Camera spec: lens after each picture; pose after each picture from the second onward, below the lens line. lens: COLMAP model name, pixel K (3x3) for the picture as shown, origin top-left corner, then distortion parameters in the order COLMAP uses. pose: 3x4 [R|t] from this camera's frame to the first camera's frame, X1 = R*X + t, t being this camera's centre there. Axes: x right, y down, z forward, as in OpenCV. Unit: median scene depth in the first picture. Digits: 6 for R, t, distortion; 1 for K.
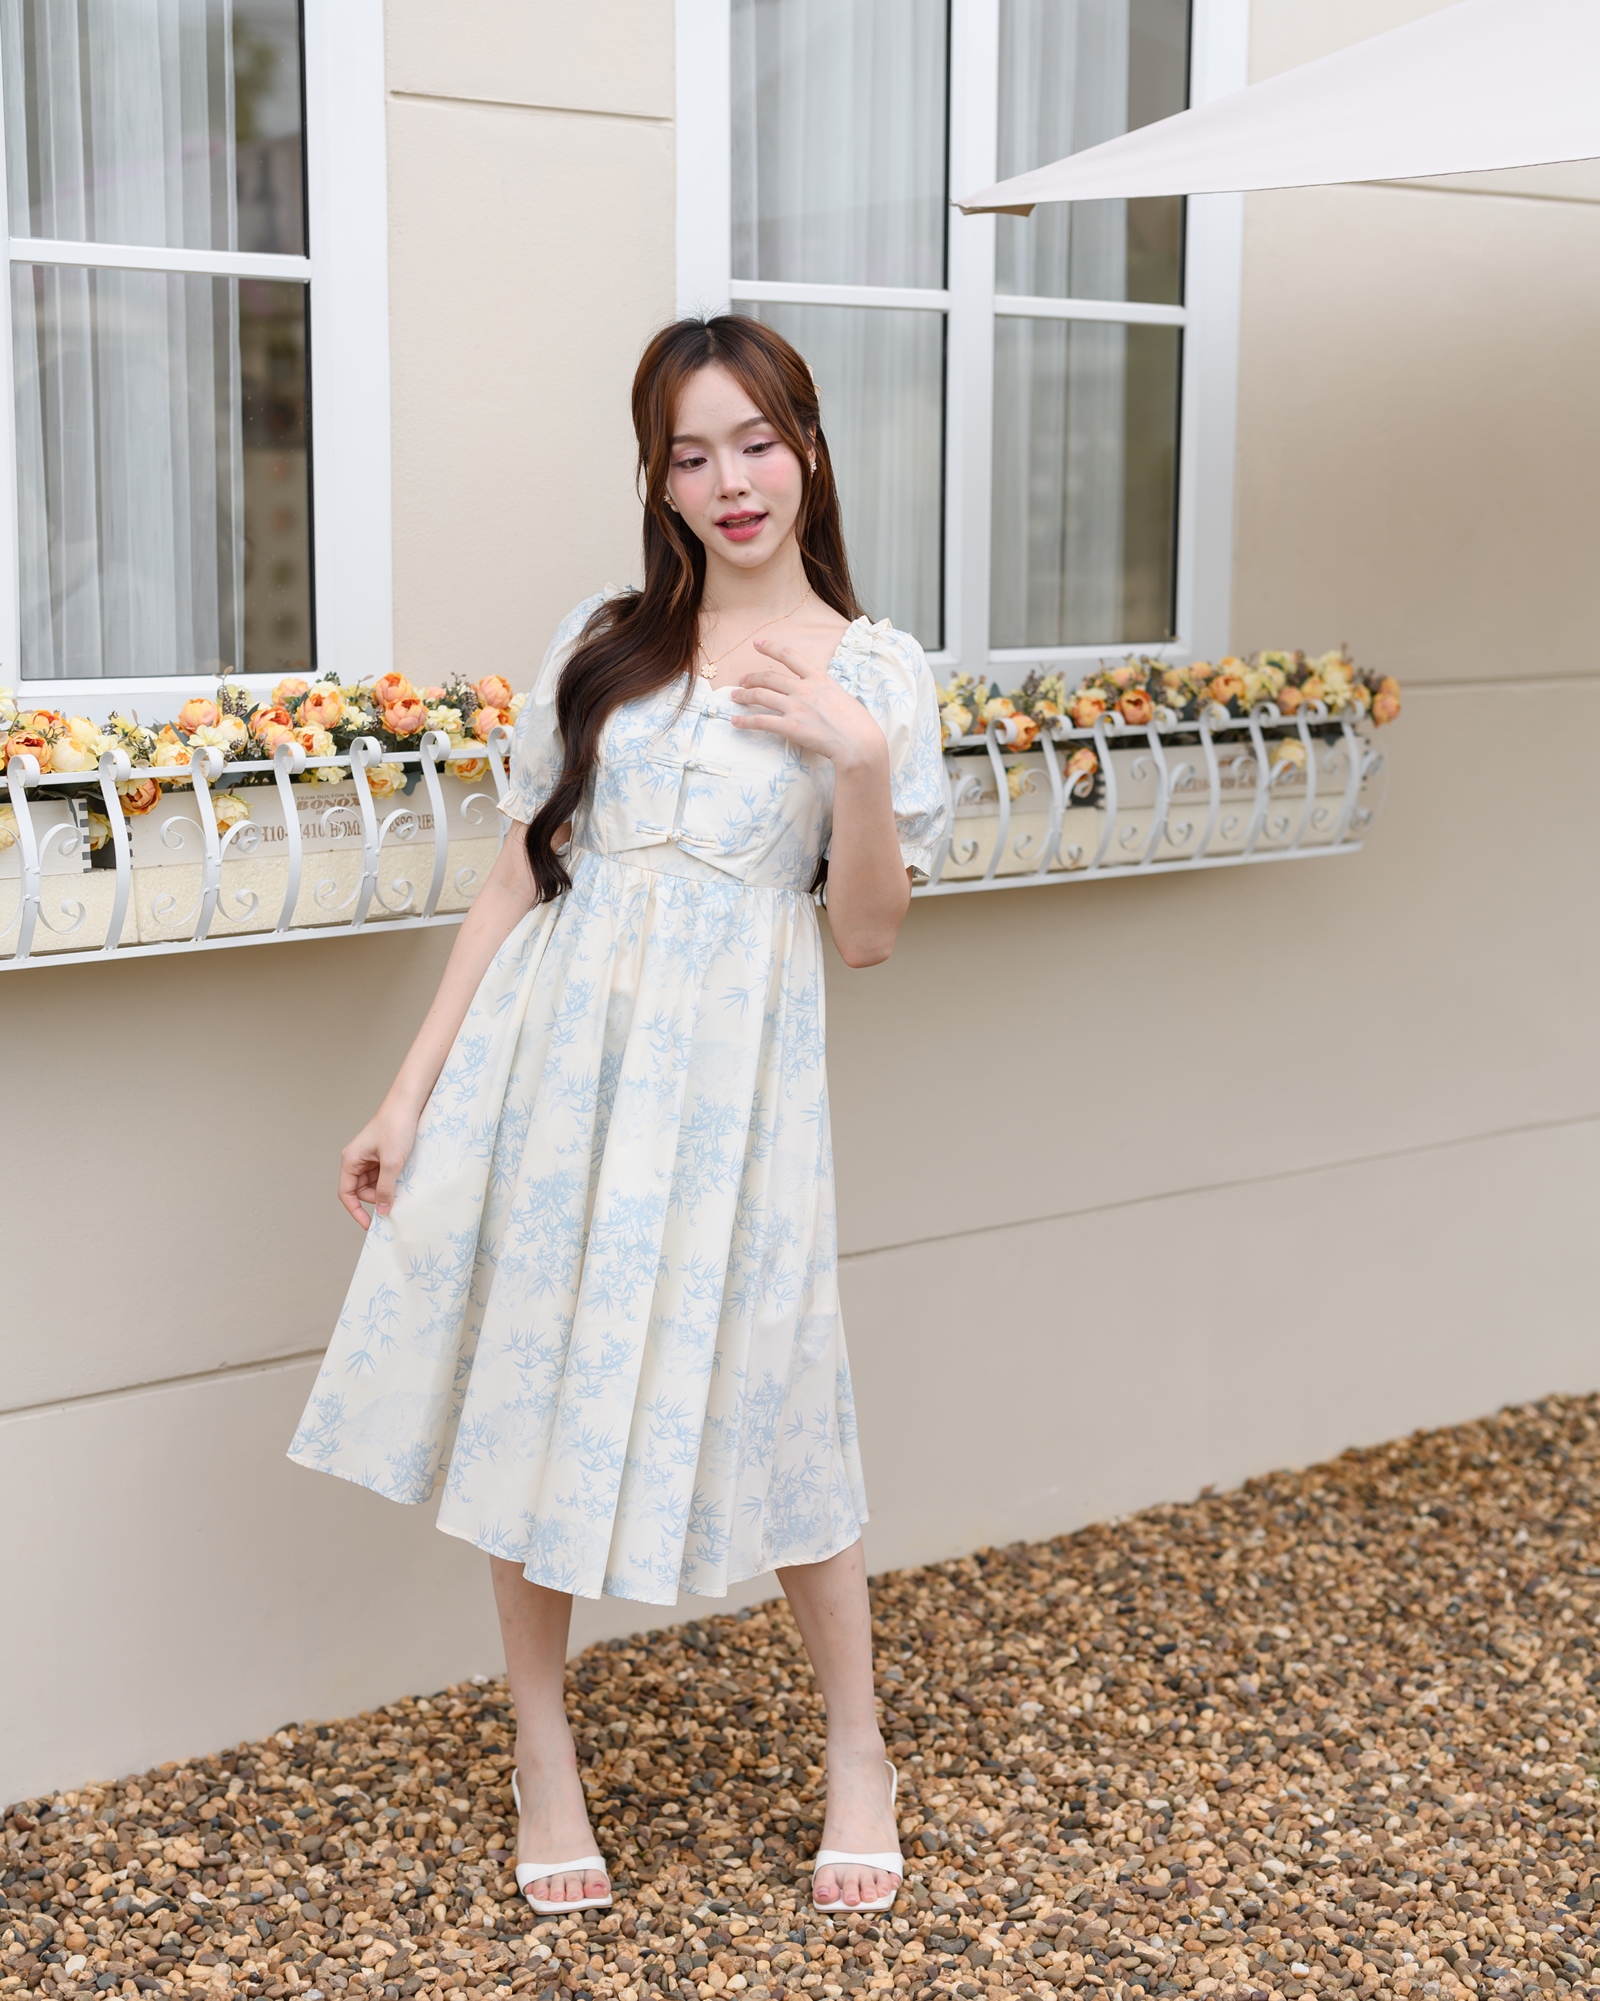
lens RADIAL K [[3386.2, 0, 817.6], [0, 3386.2, 1025.4], [0, 0, 1]] dist [0.084917, 0.000000]
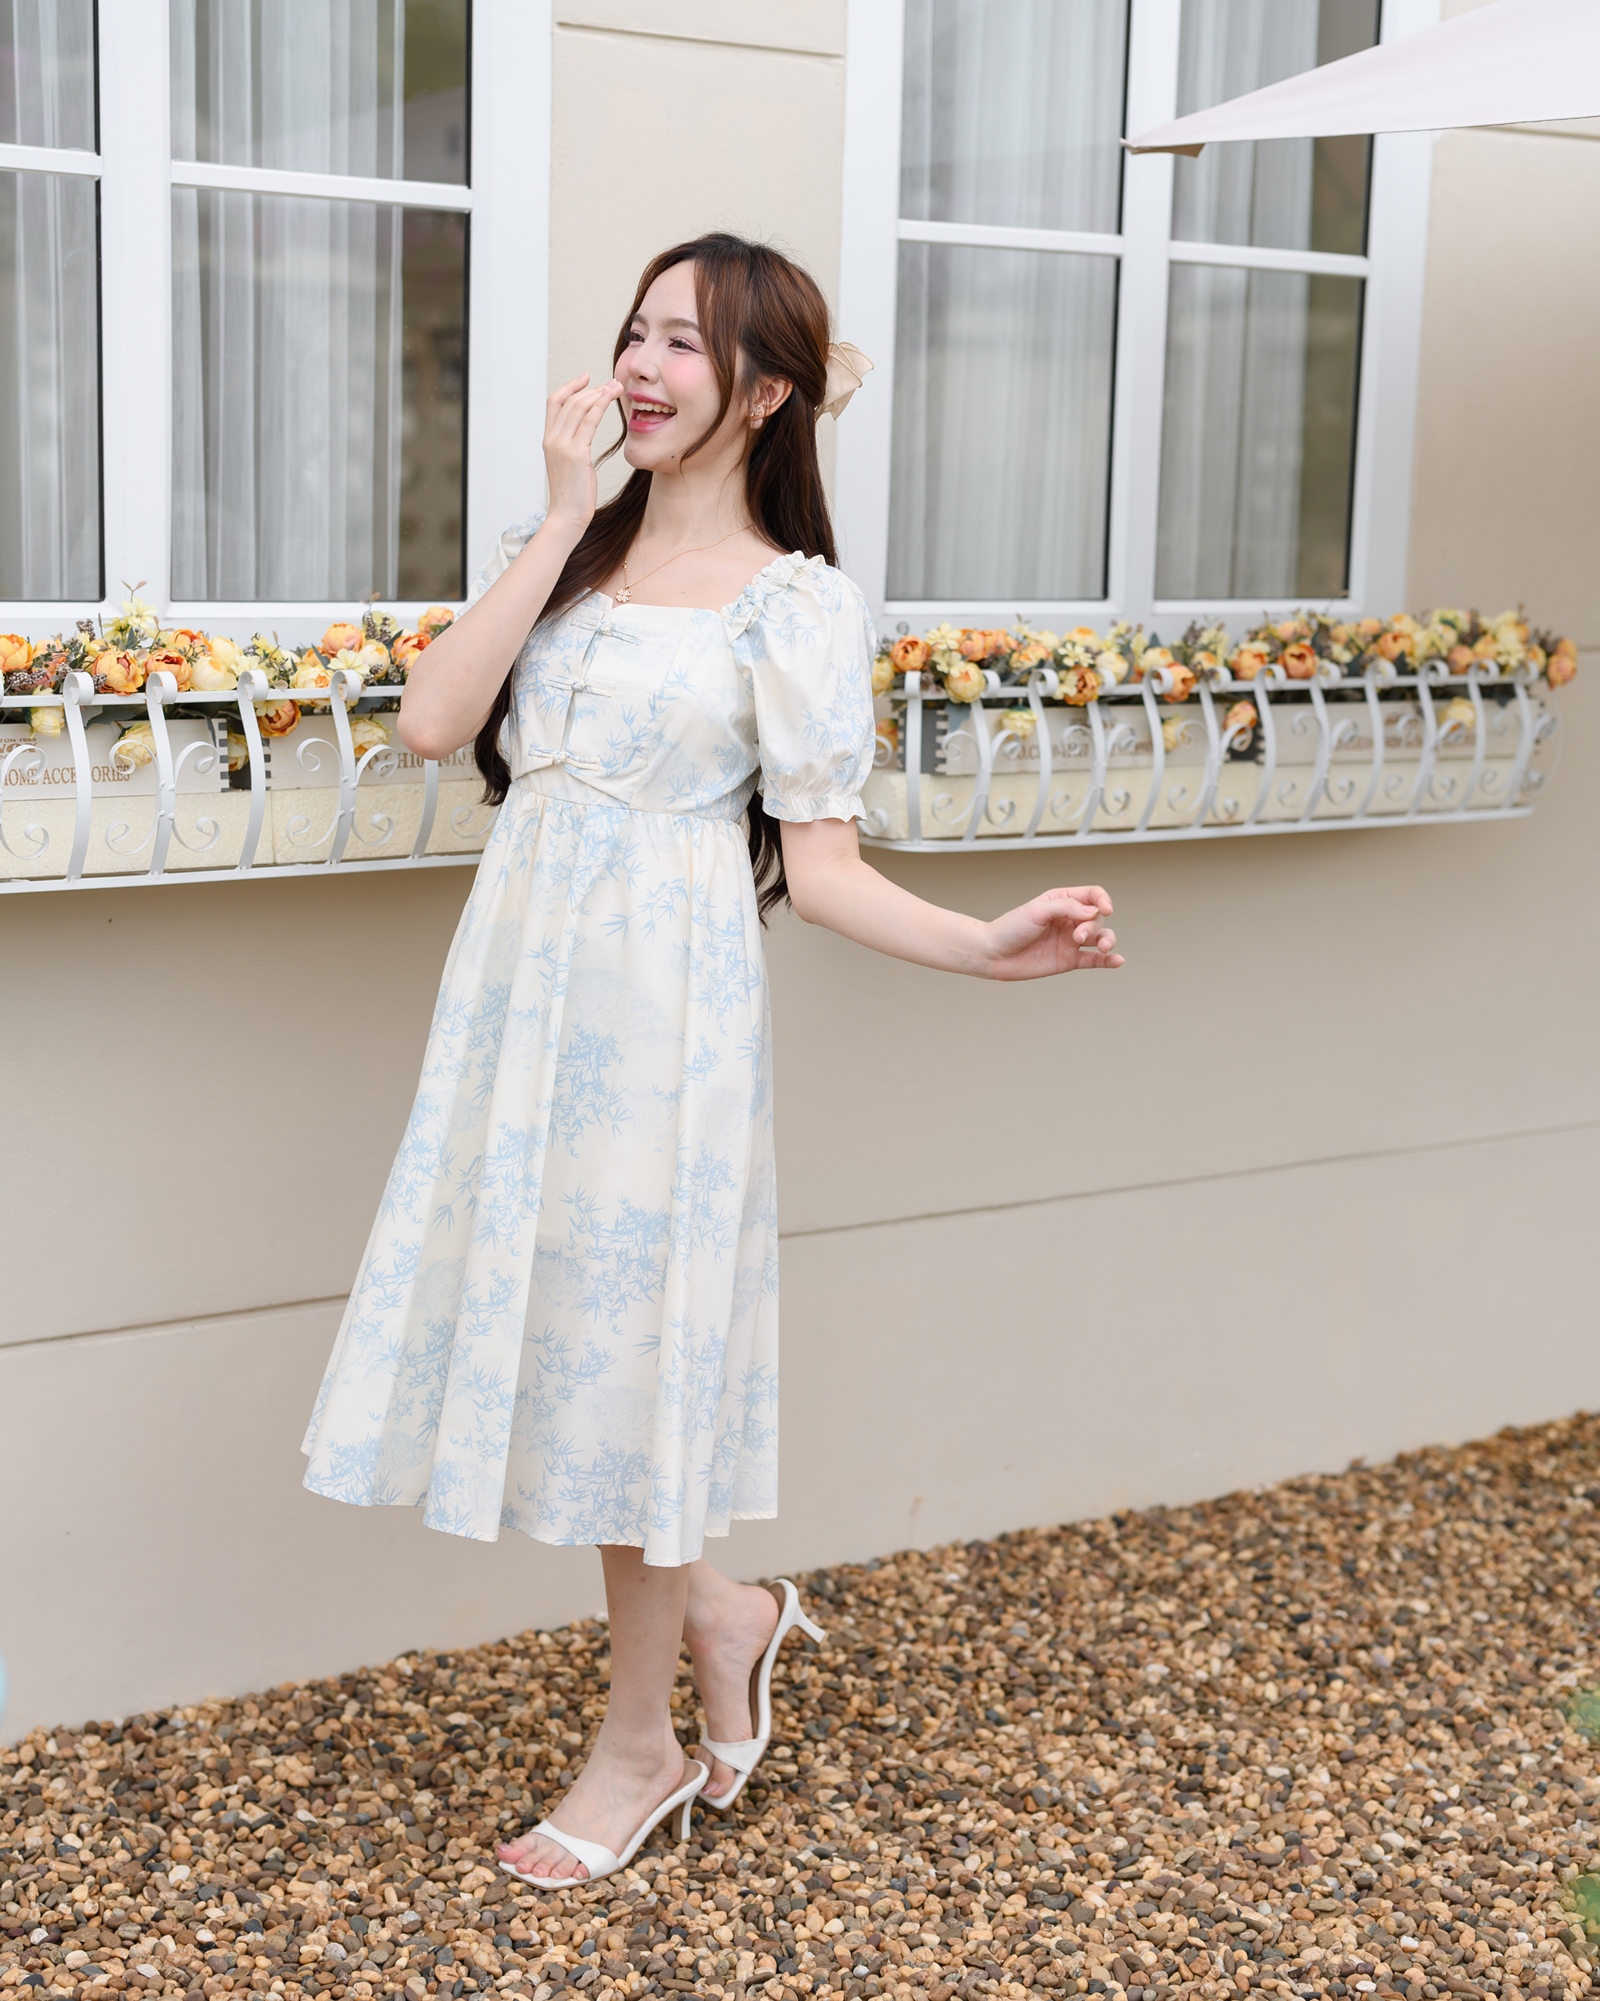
lens RADIAL K [[3386.2, 0, 816.2], [0, 3386.2, 1003.7], [0, 0, 1]] dist [0.084917, 0.000000]
pose [[0.997312, 0.031186, -0.066308, 0.023000], [-0.031164, 0.999513, 0.001364, 0.008765], [0.066319, 0.000706, 0.997798, 0.007383]]
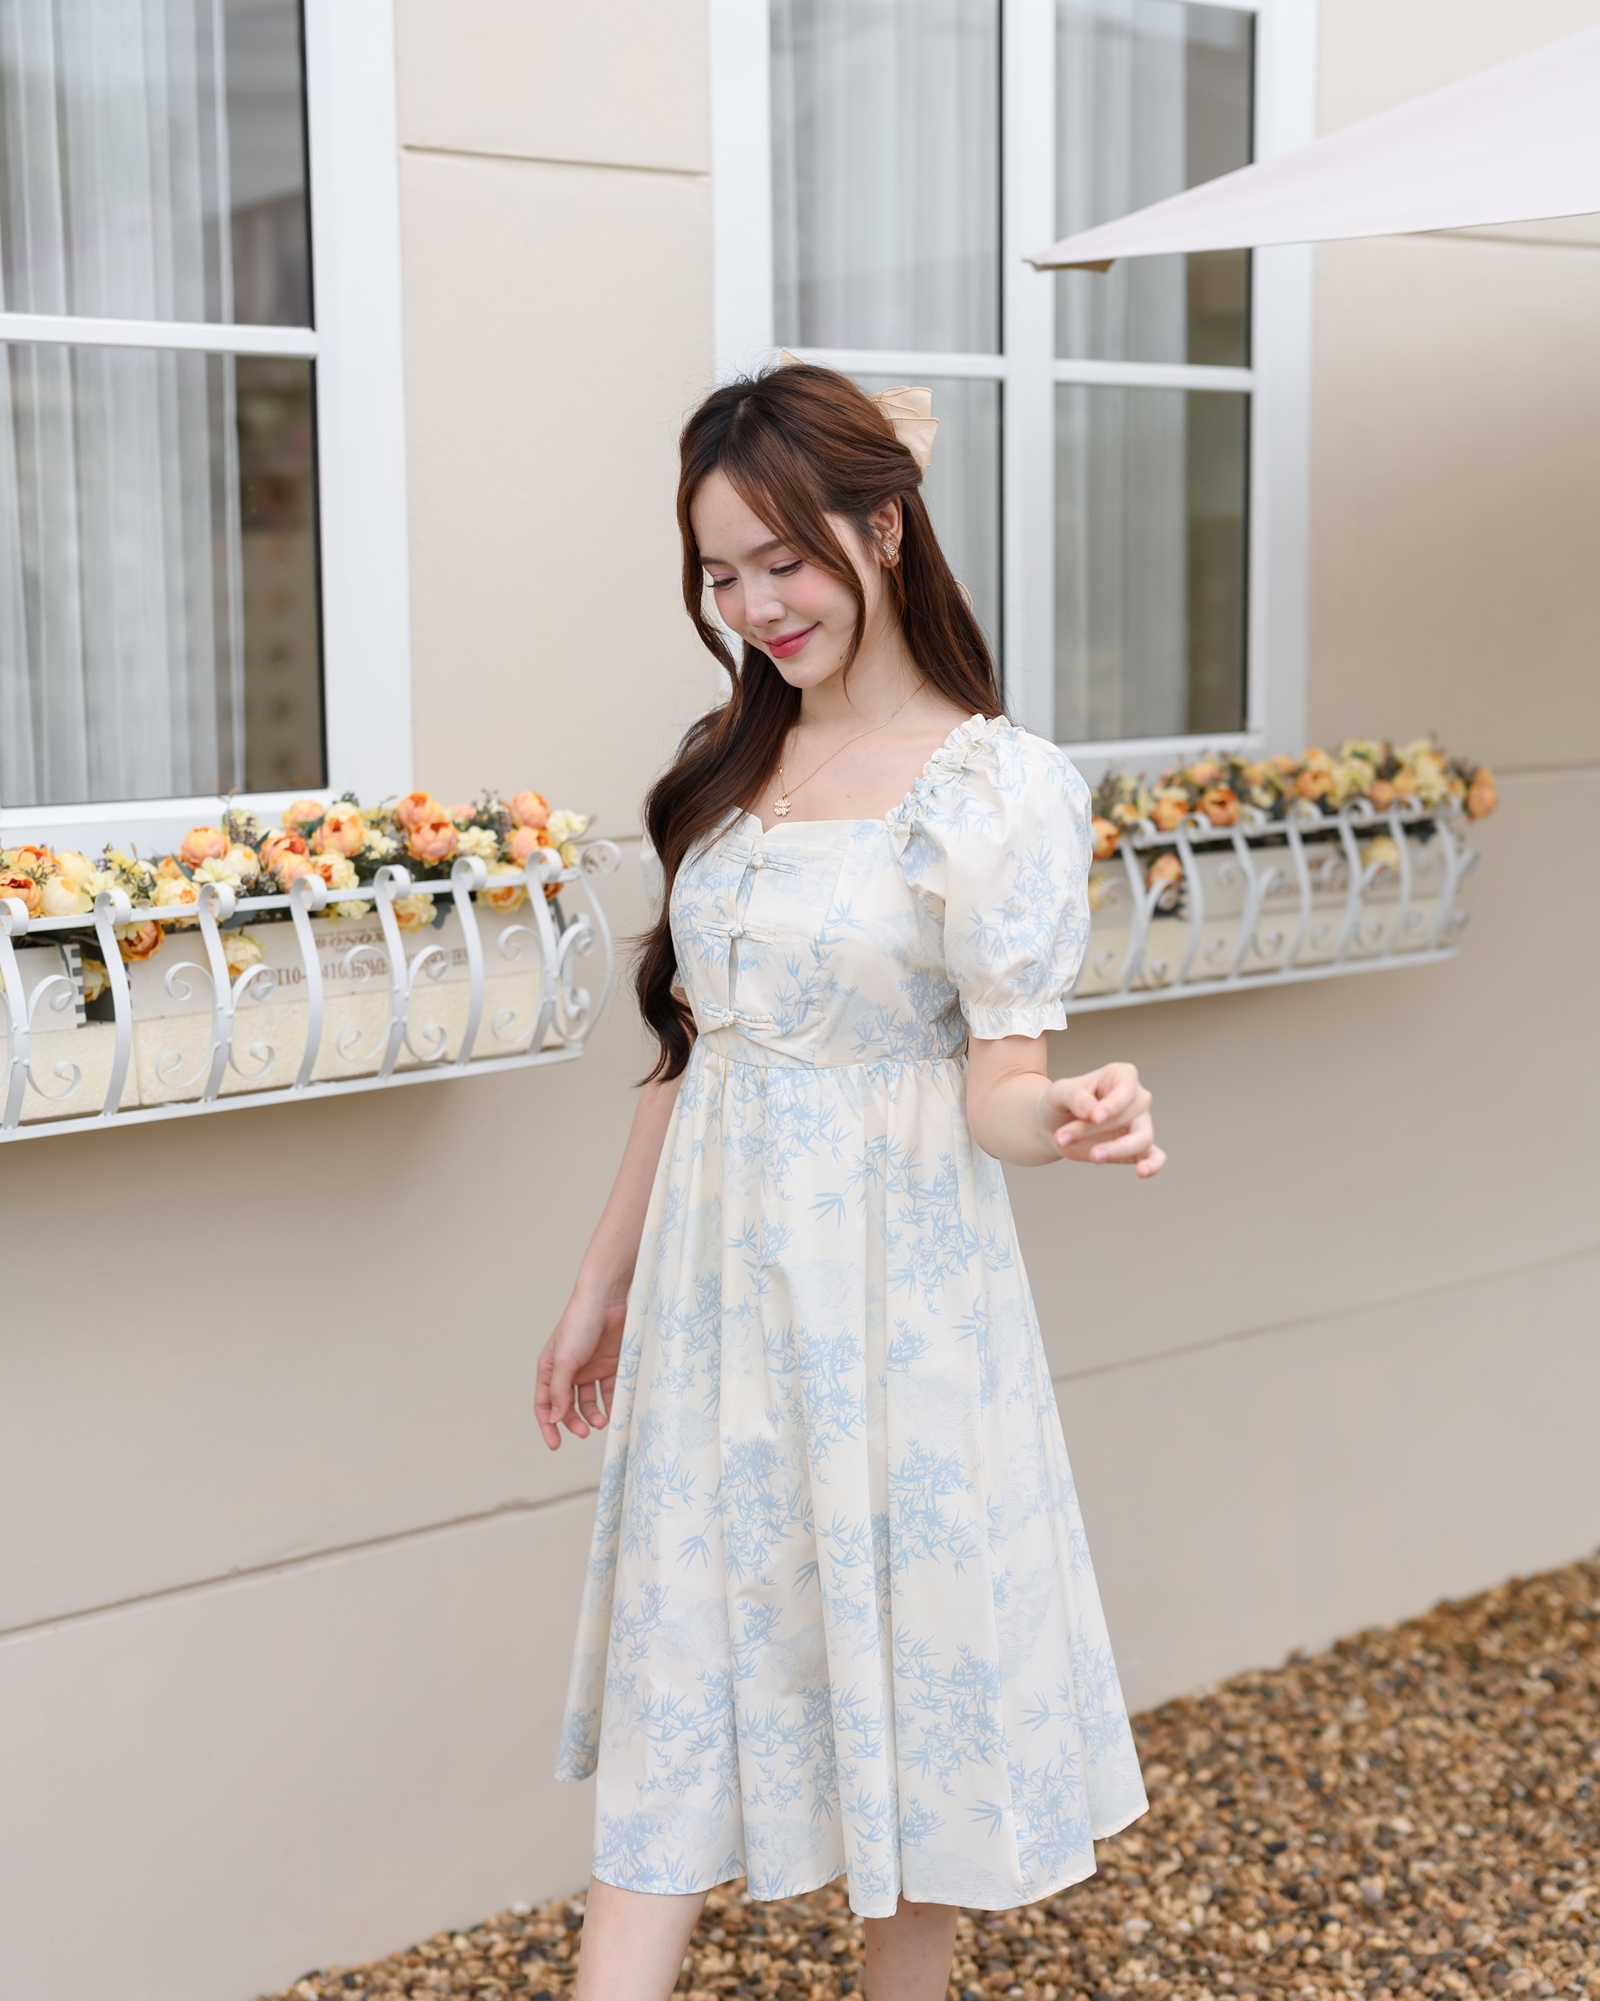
lens RADIAL K [[3386.2, 0, 819.1], [0, 3386.2, 1011.4], [0, 0, 1]] dist [0.084917, 0.000000]
pose [[0.999674, -0.017701, 0.018417, -0.032446], [0.018117, 0.999578, -0.022712, -0.020901], [-0.018008, 0.023038, 0.999572, 0.094431]]
